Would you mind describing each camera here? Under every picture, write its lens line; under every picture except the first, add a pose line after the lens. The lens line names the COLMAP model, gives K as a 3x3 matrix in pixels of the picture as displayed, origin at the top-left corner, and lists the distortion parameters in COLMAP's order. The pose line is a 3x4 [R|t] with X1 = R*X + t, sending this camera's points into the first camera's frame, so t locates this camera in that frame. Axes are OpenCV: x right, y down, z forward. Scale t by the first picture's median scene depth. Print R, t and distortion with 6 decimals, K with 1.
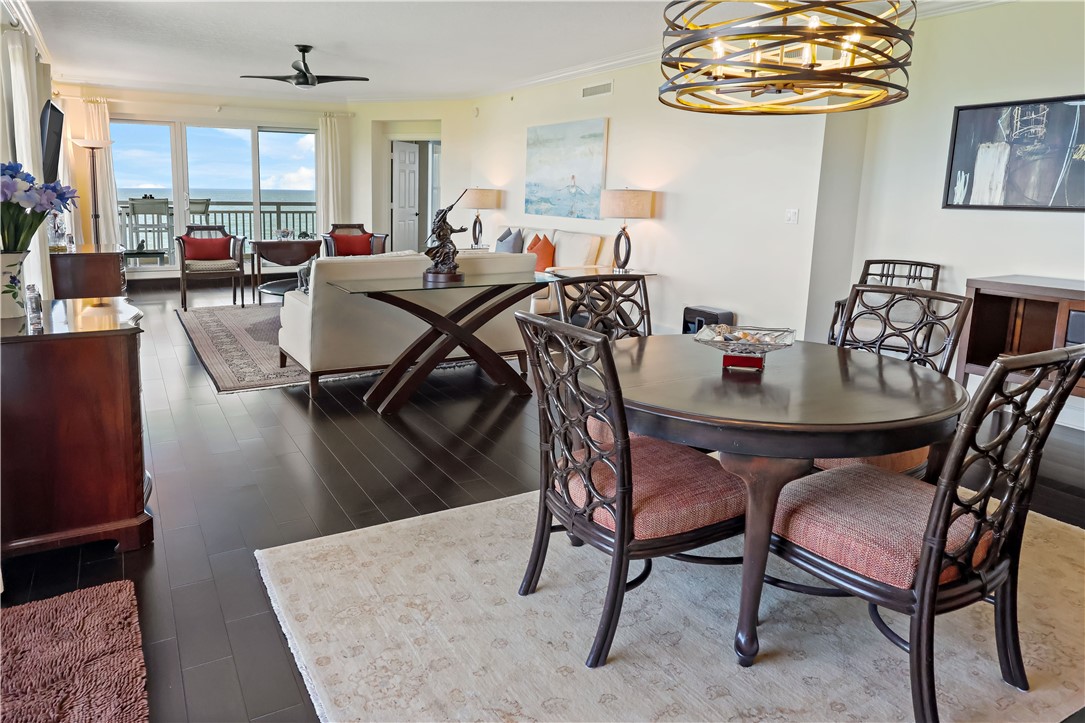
lens RADIAL K [[725.5, 0, 533.1], [0, 725.5, 312.4], [0, 0, 1]] dist [0.000088, 0.006661]
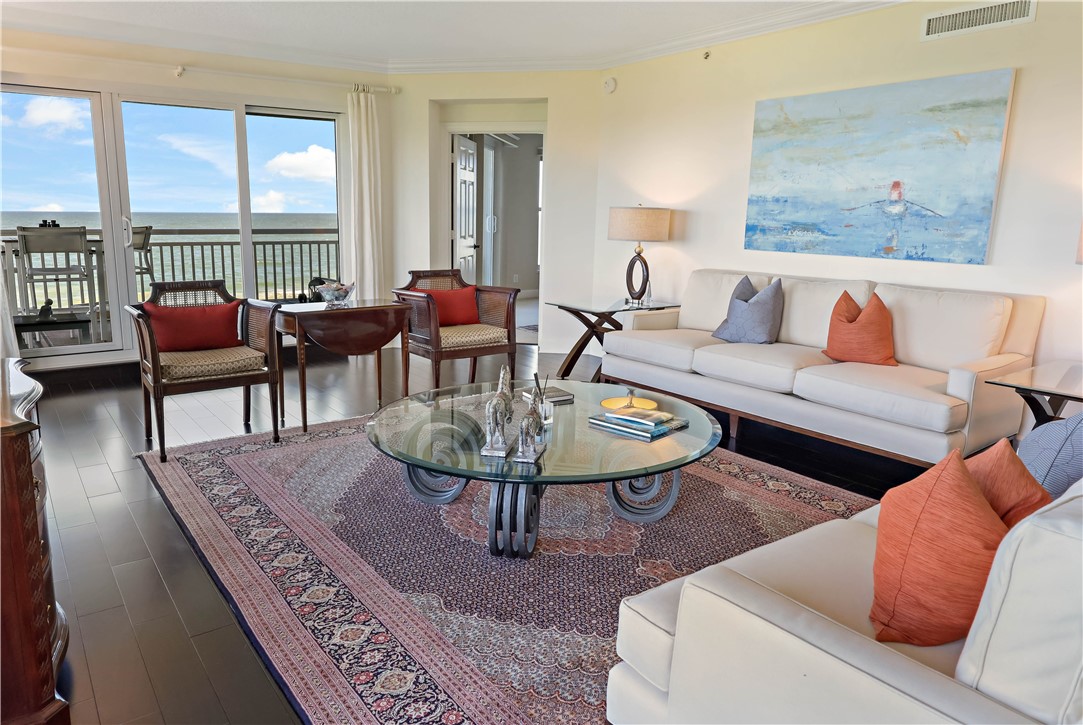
lens RADIAL K [[724.2, 0, 541.3], [0, 724.2, 354.2], [0, 0, 1]] dist [0.000088, 0.006661]
pose [[0.991807, -0.032038, 0.123663, -0.254210], [0.028034, 0.999029, 0.033992, -0.075407], [-0.124632, -0.030247, 0.991742, 0.432151]]
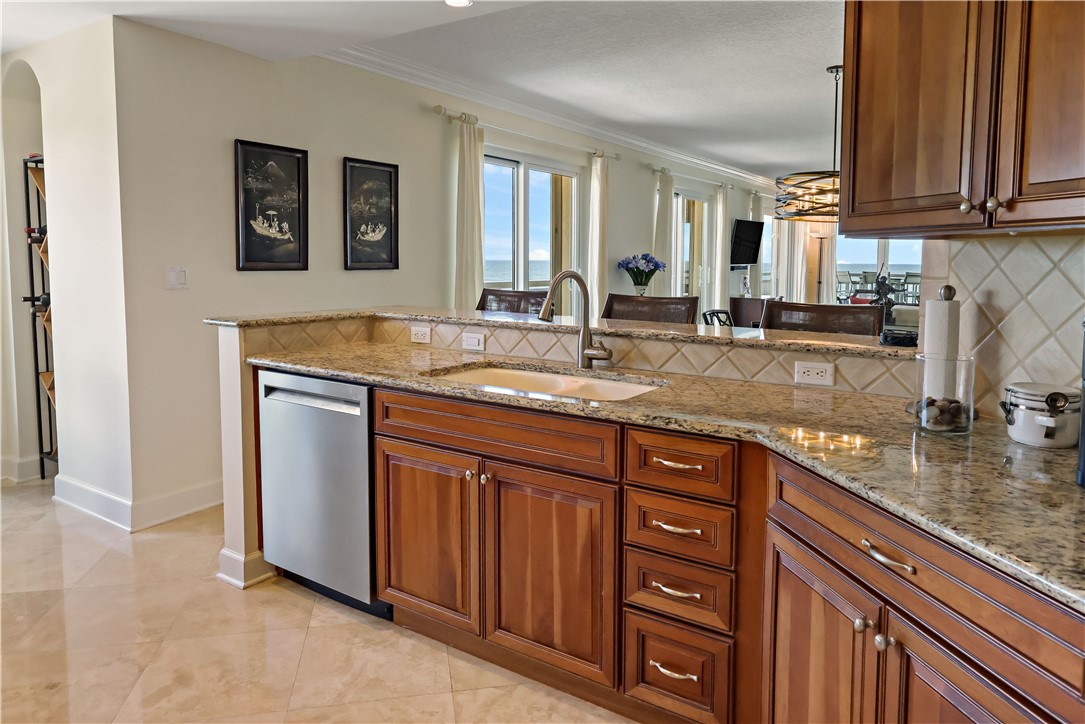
lens RADIAL K [[725.5, 0, 546.1], [0, 725.5, 305.4], [0, 0, 1]] dist [0.000088, 0.006661]
pose [[0.448656, 0.048374, -0.892395, 0.505786], [-0.151619, 0.988179, -0.022661, 0.035266], [0.880750, 0.145471, 0.450687, -0.175645]]
